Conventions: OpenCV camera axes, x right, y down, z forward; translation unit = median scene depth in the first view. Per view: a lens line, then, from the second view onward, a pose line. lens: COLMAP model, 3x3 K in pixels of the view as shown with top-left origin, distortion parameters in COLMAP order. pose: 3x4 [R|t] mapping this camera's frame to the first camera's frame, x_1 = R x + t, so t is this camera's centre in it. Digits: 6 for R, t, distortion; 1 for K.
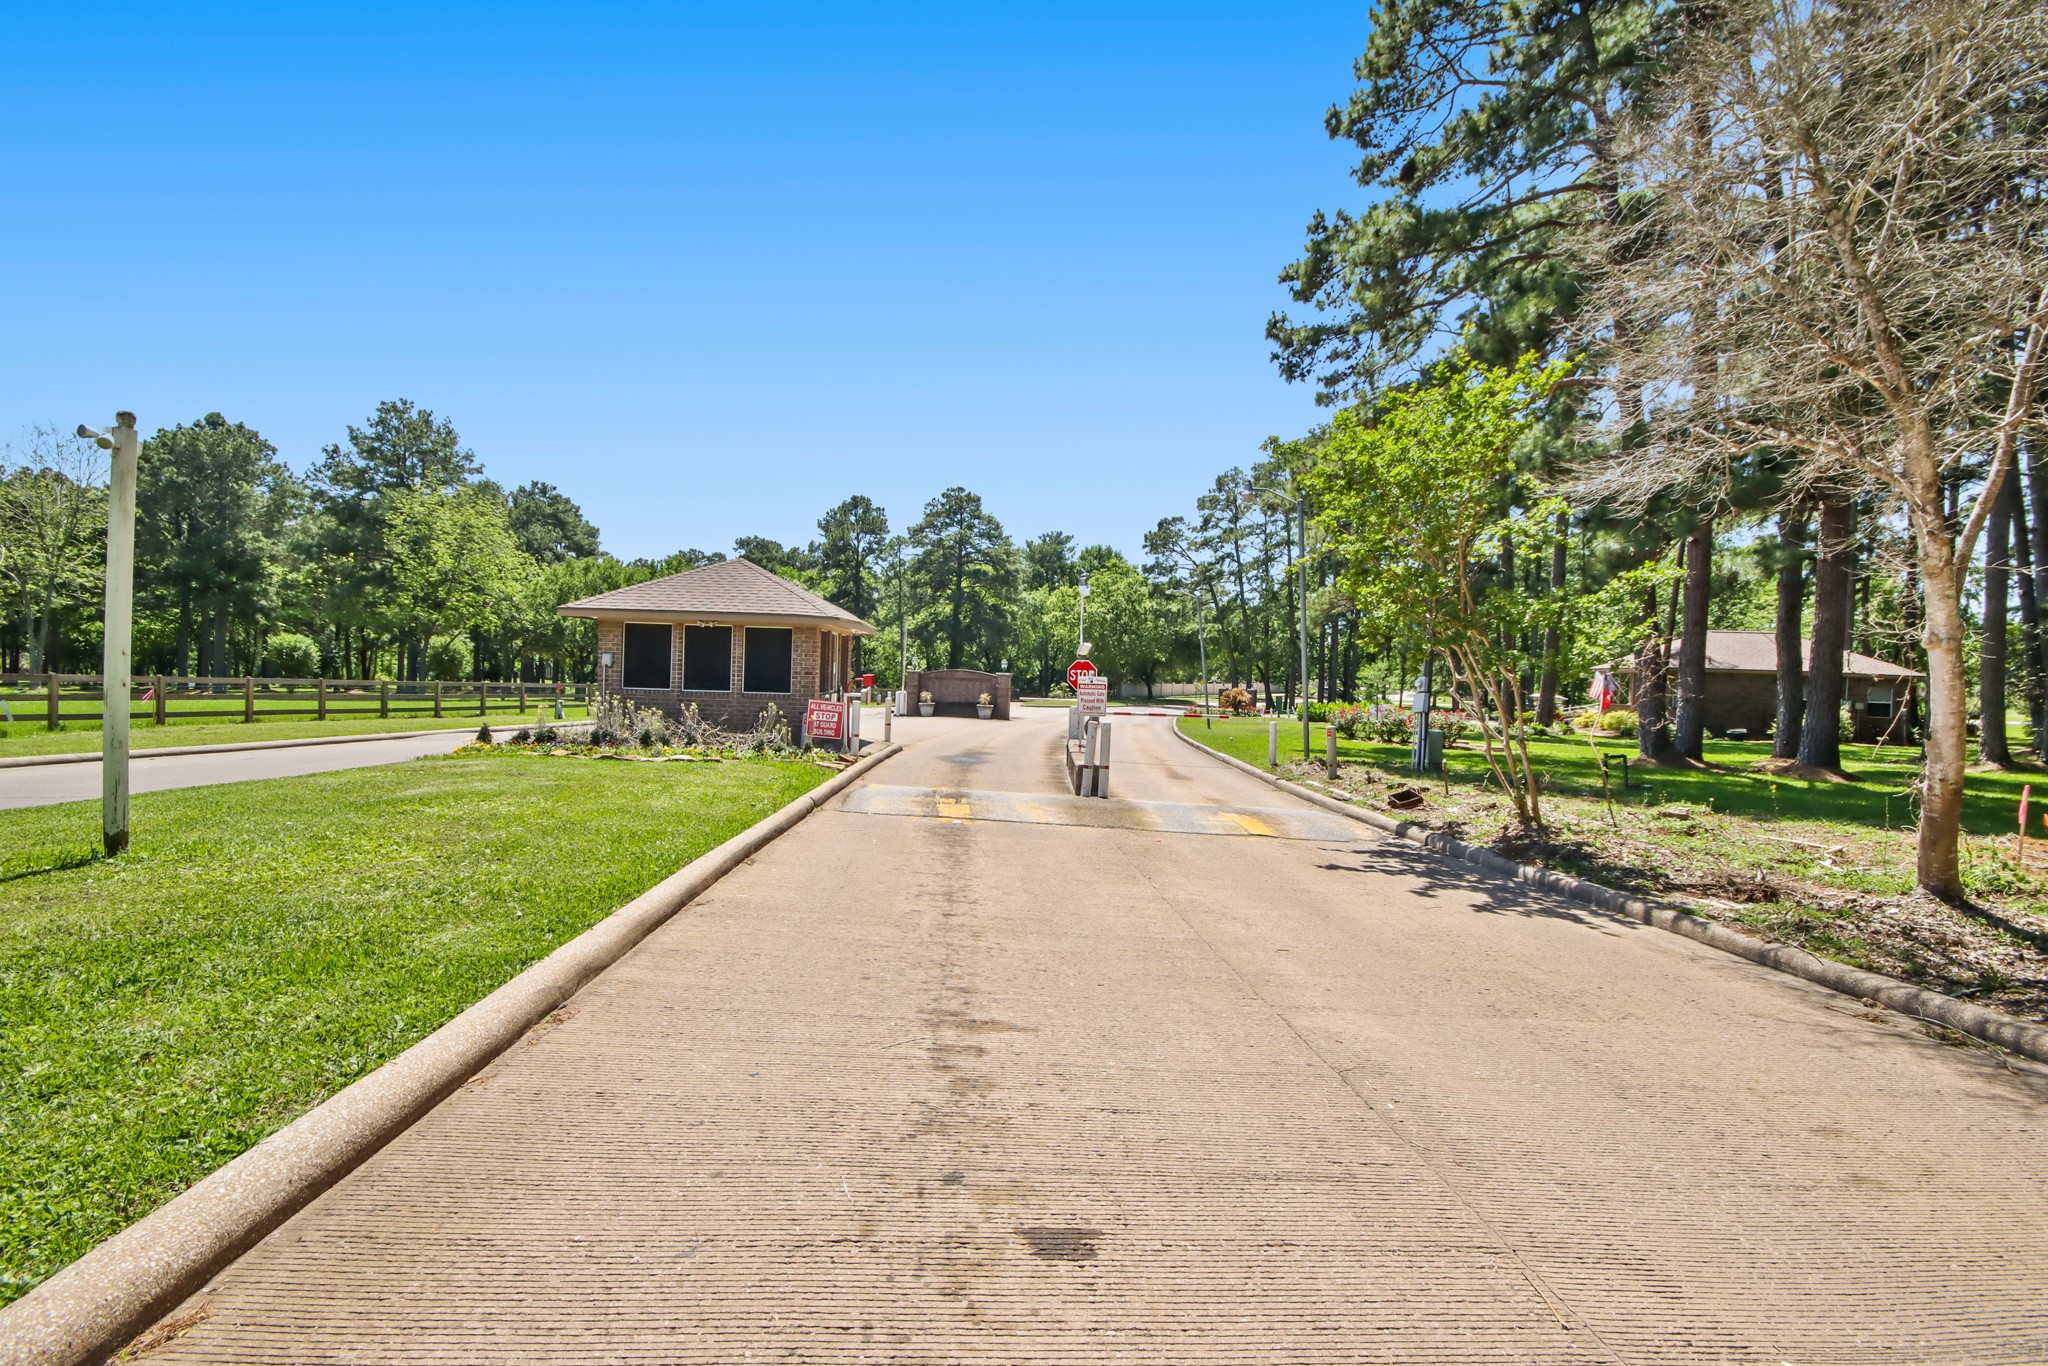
lens RADIAL K [[944.7, 0, 1011.1], [0, 944.7, 688.4], [0, 0, 1]] dist [0.000541, 0.000111]
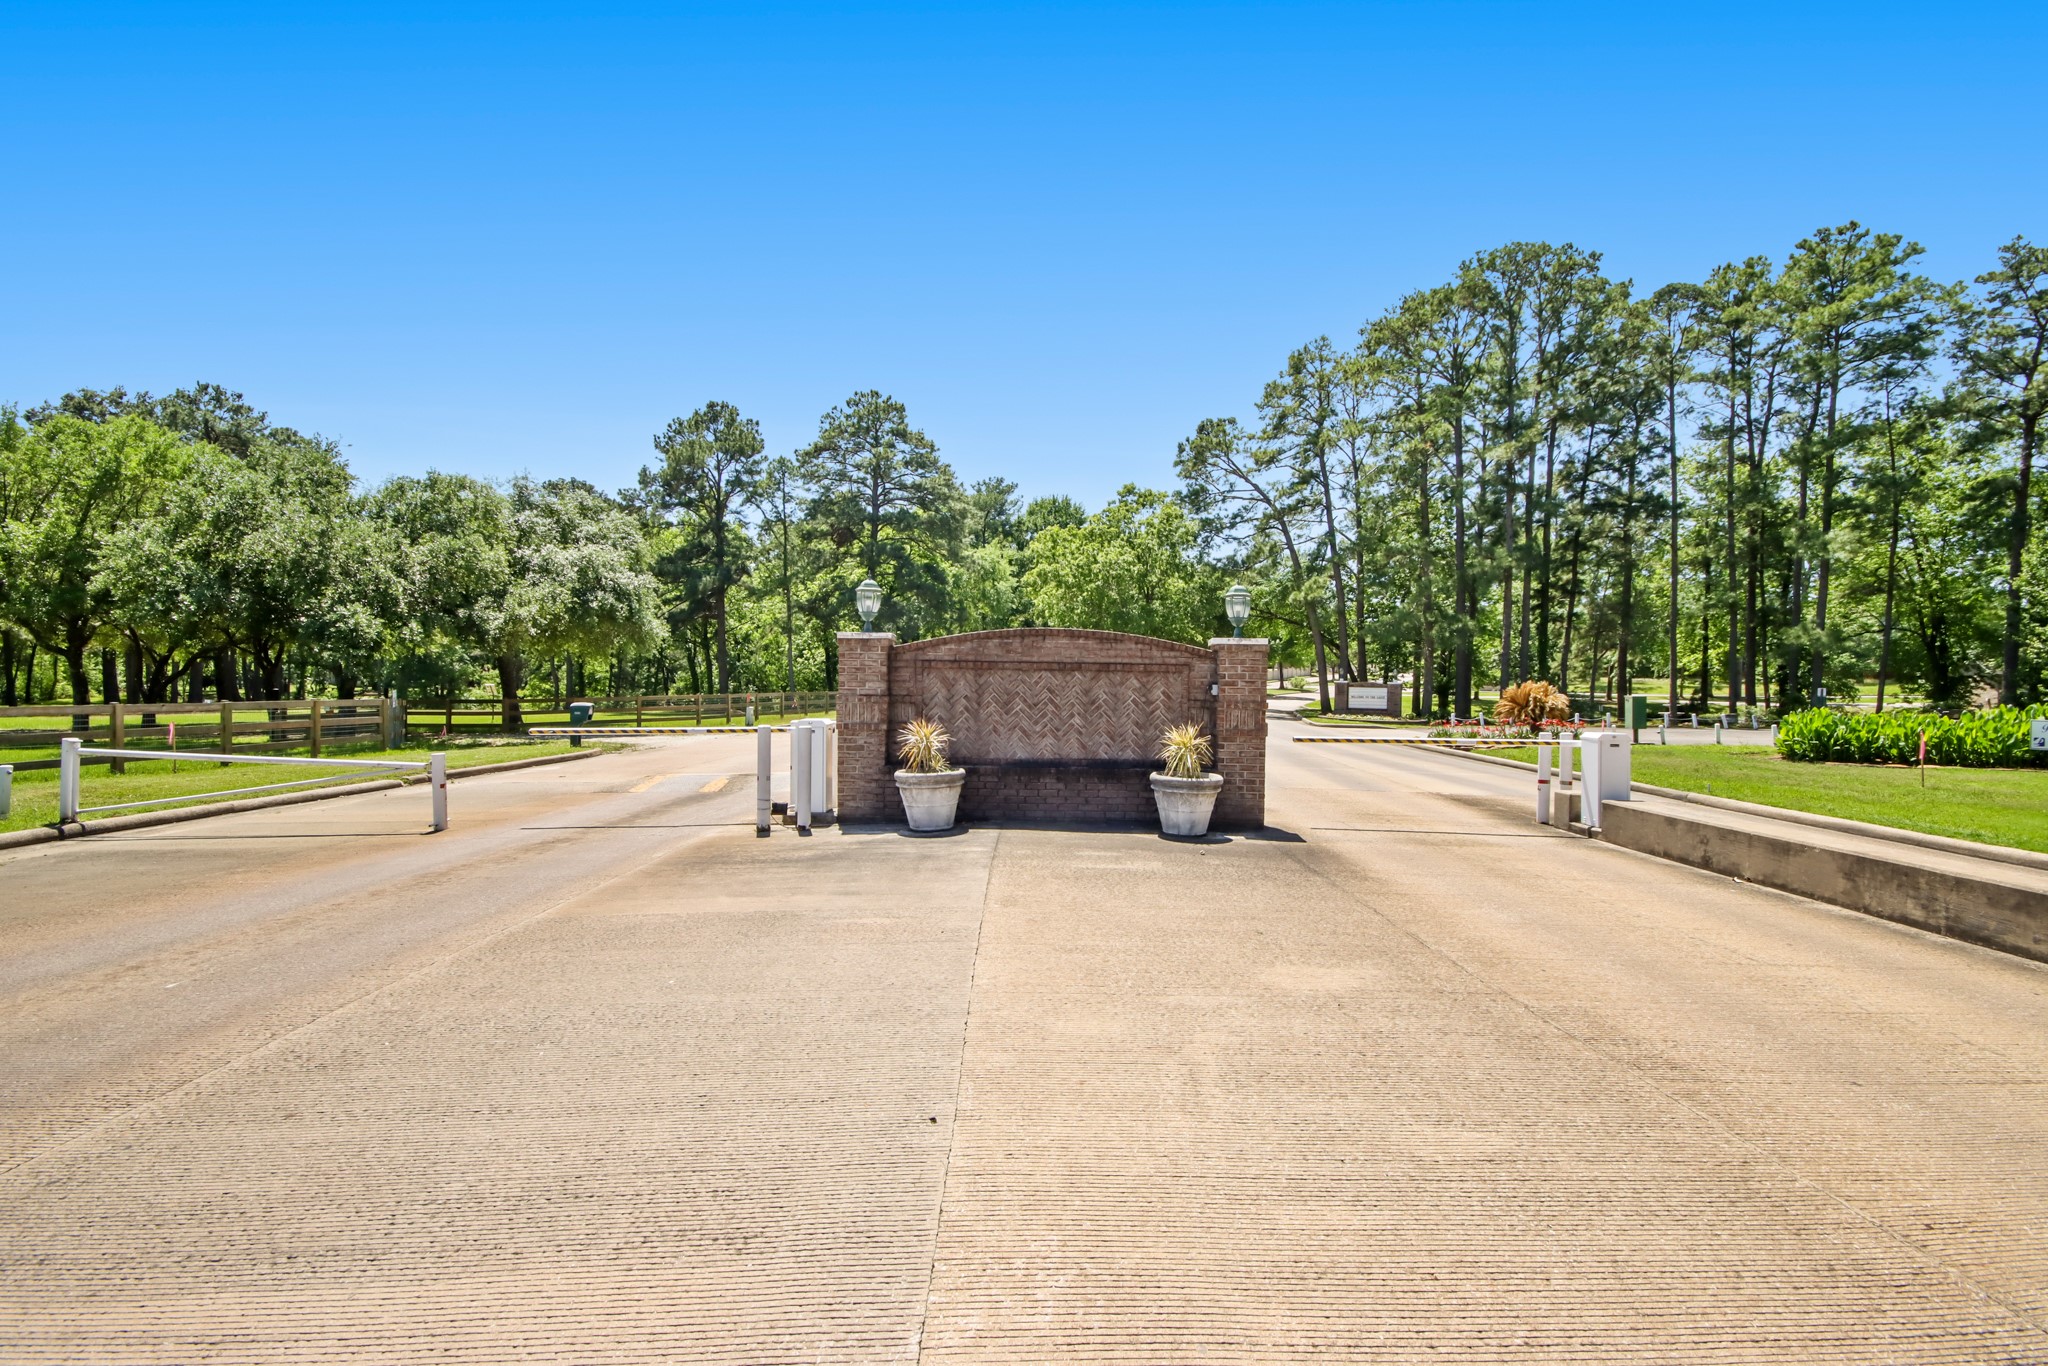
lens RADIAL K [[944.7, 0, 1045.6], [0, 944.7, 683.2], [0, 0, 1]] dist [0.000541, 0.000111]
pose [[0.988144, -0.018810, 0.152375, -0.039381], [0.018844, 0.999822, 0.001216, -0.002565], [-0.152371, 0.001670, 0.988322, 0.312952]]
